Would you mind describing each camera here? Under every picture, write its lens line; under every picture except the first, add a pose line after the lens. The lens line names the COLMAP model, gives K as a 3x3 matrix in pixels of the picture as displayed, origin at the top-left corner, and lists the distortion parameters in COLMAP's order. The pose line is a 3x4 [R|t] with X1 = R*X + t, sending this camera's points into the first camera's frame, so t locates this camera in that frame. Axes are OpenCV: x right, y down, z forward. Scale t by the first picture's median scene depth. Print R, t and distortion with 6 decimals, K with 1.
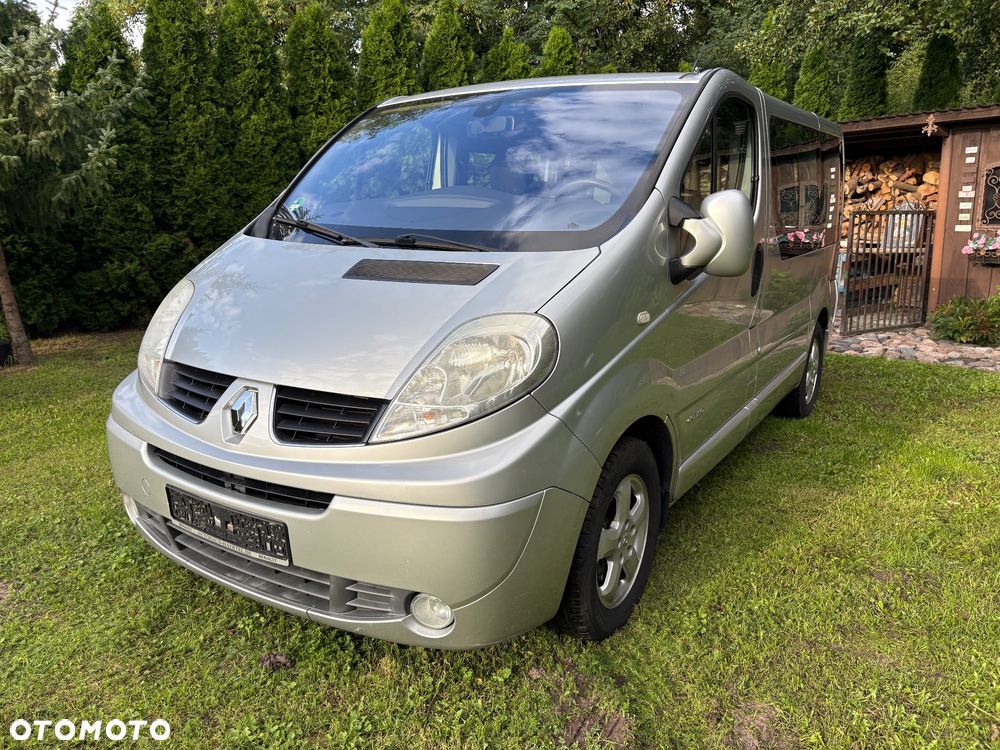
lens RADIAL K [[752.1, 0, 500.0], [0, 752.1, 375.0], [0, 0, 1]] dist [0.068868, -0.081349]
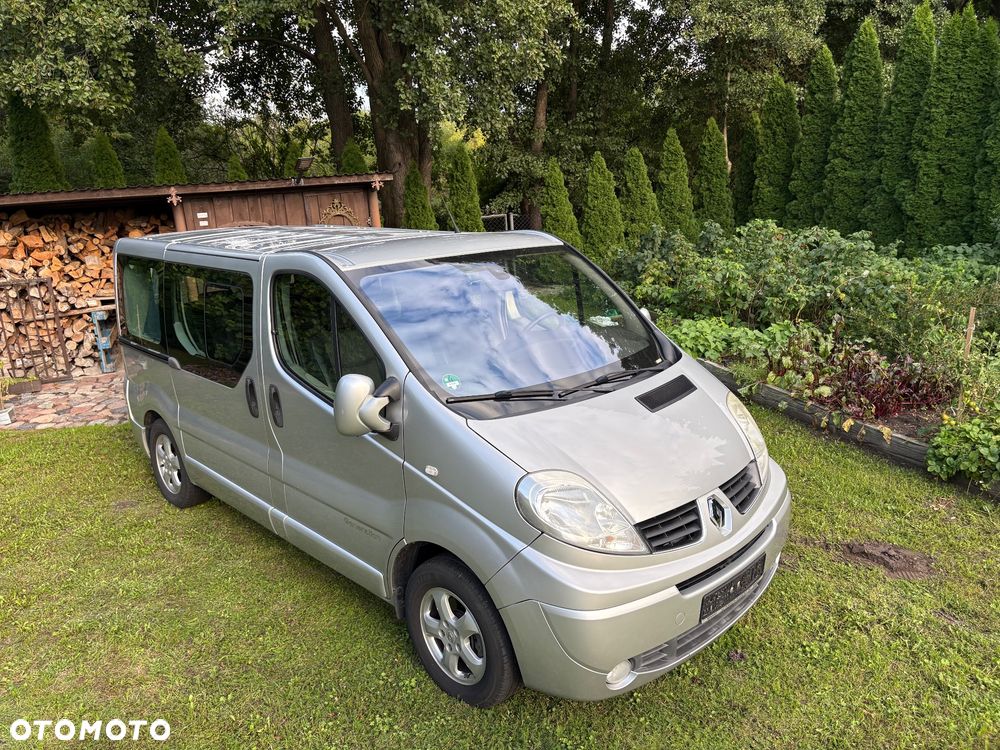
lens RADIAL K [[746.6, 0, 497.9], [0, 746.6, 379.8], [0, 0, 1]] dist [0.021399, 0.001697]
pose [[0.232755, -0.260702, 0.936941, -0.584083], [0.256340, 0.945779, 0.199481, -0.200408], [-0.938144, 0.193745, 0.286963, 0.314871]]
